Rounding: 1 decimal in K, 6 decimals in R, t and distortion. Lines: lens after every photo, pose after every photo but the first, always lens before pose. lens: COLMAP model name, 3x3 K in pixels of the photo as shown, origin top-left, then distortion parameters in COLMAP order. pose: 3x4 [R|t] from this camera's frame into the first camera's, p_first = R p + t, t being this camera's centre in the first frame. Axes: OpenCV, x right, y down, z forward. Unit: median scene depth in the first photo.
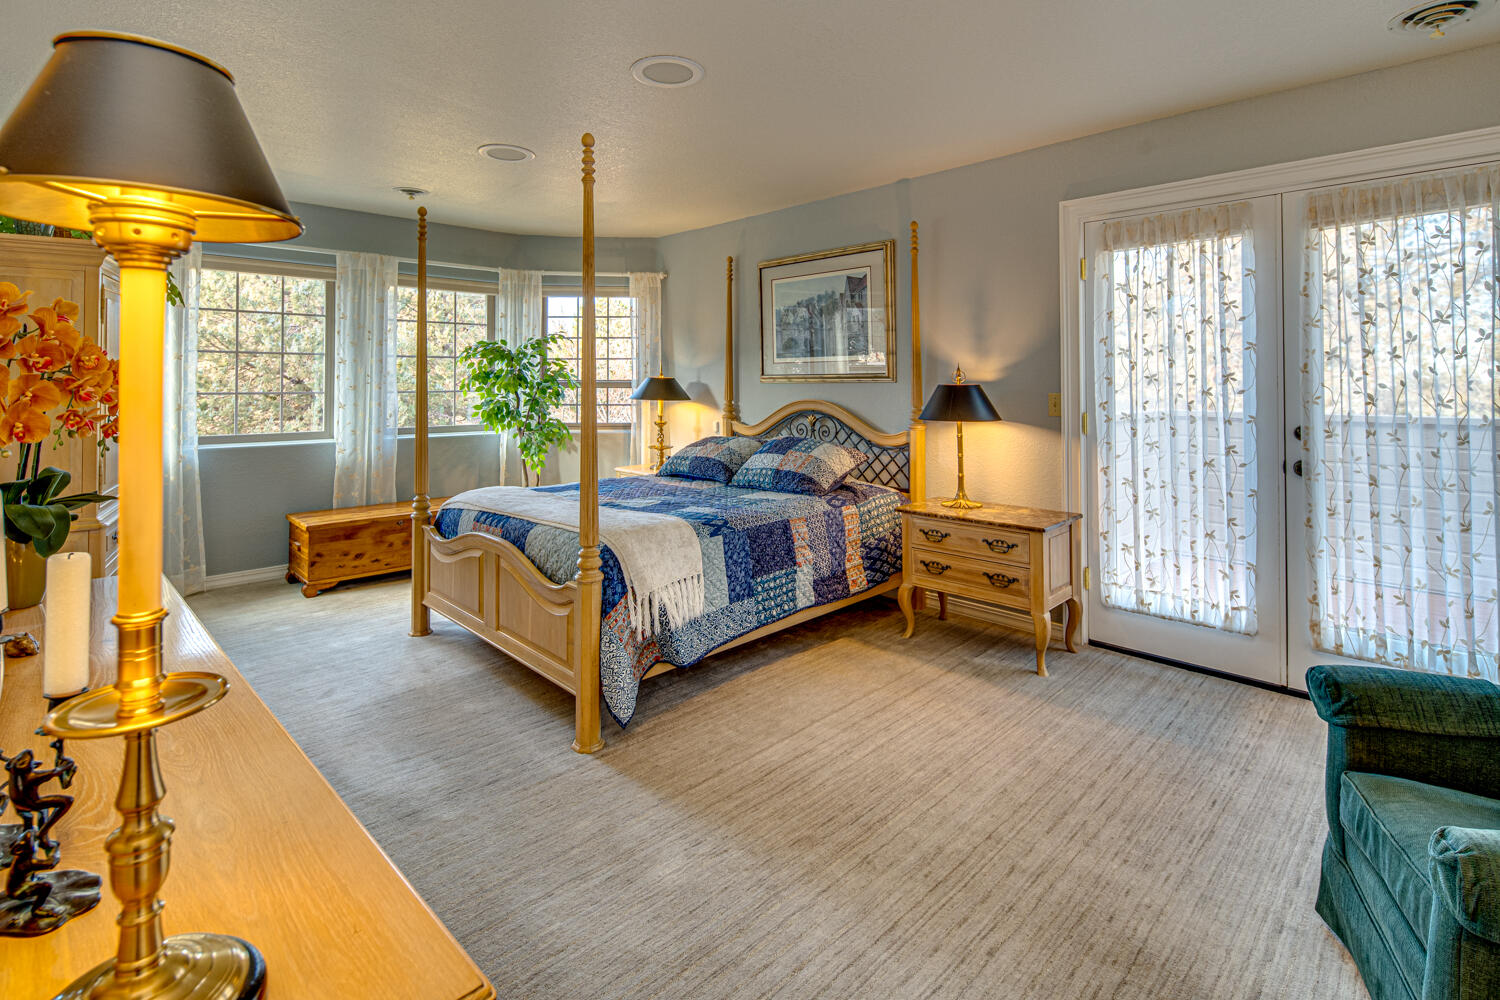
lens RADIAL K [[740.0, 0, 749.7], [0, 740.0, 362.8], [0, 0, 1]] dist [0.000398, -0.000236]
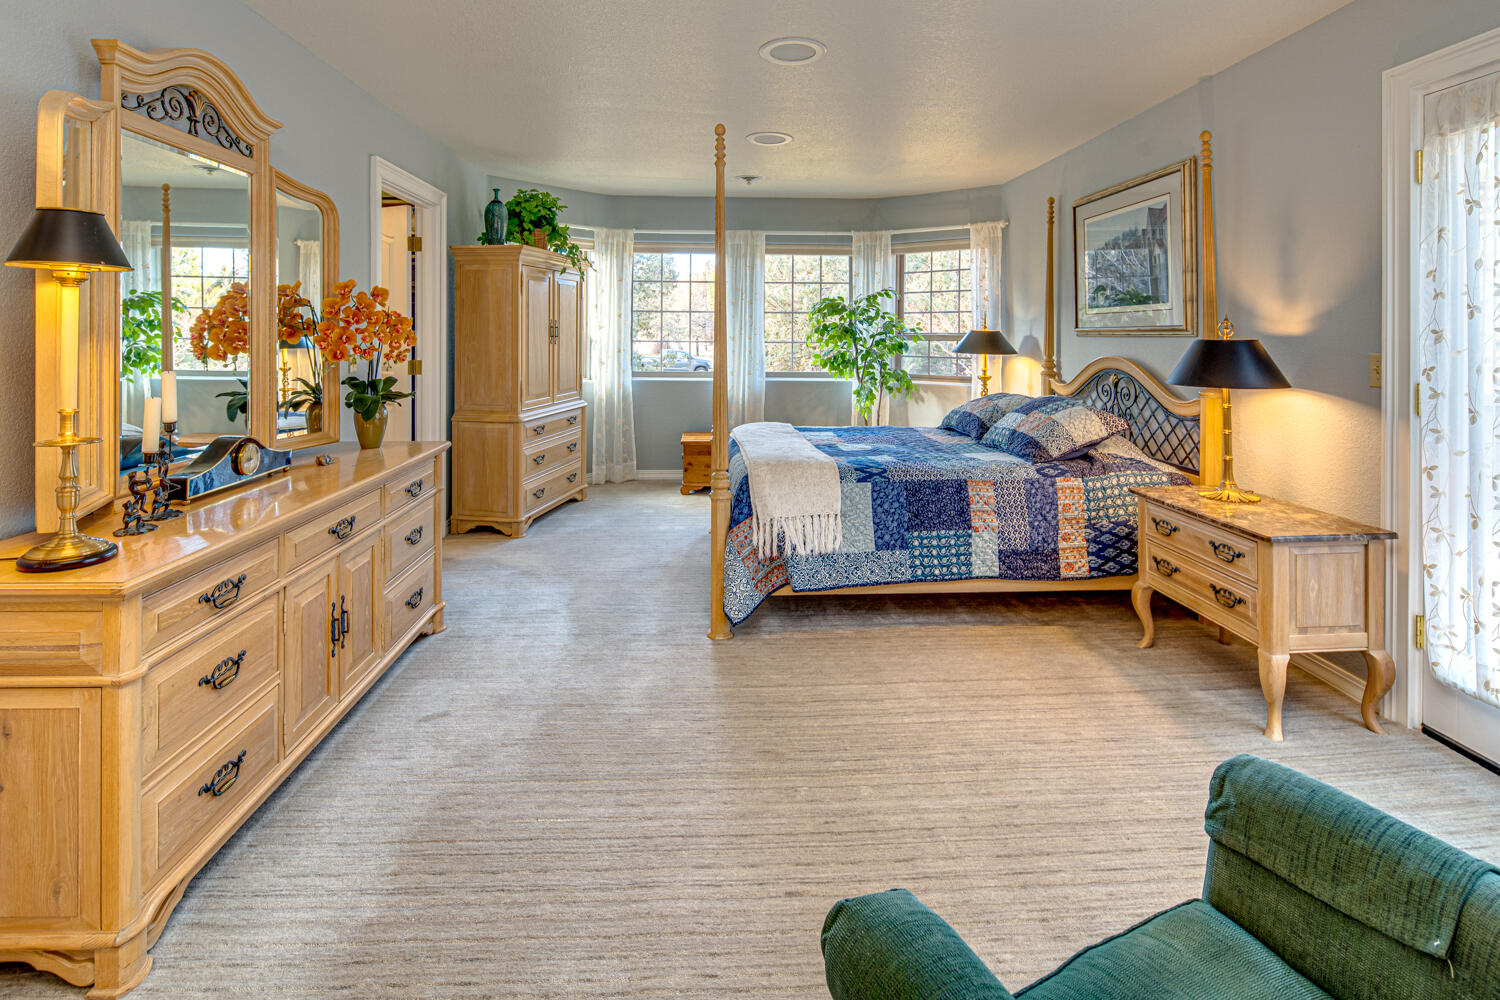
lens RADIAL K [[747.5, 0, 747.7], [0, 747.5, 329.2], [0, 0, 1]] dist [-0.001521, -0.001148]
pose [[0.738500, 0.000194, -0.674253, 0.449469], [0.010566, 0.999874, 0.011861, 0.004592], [0.674171, -0.015883, 0.738405, 0.099897]]
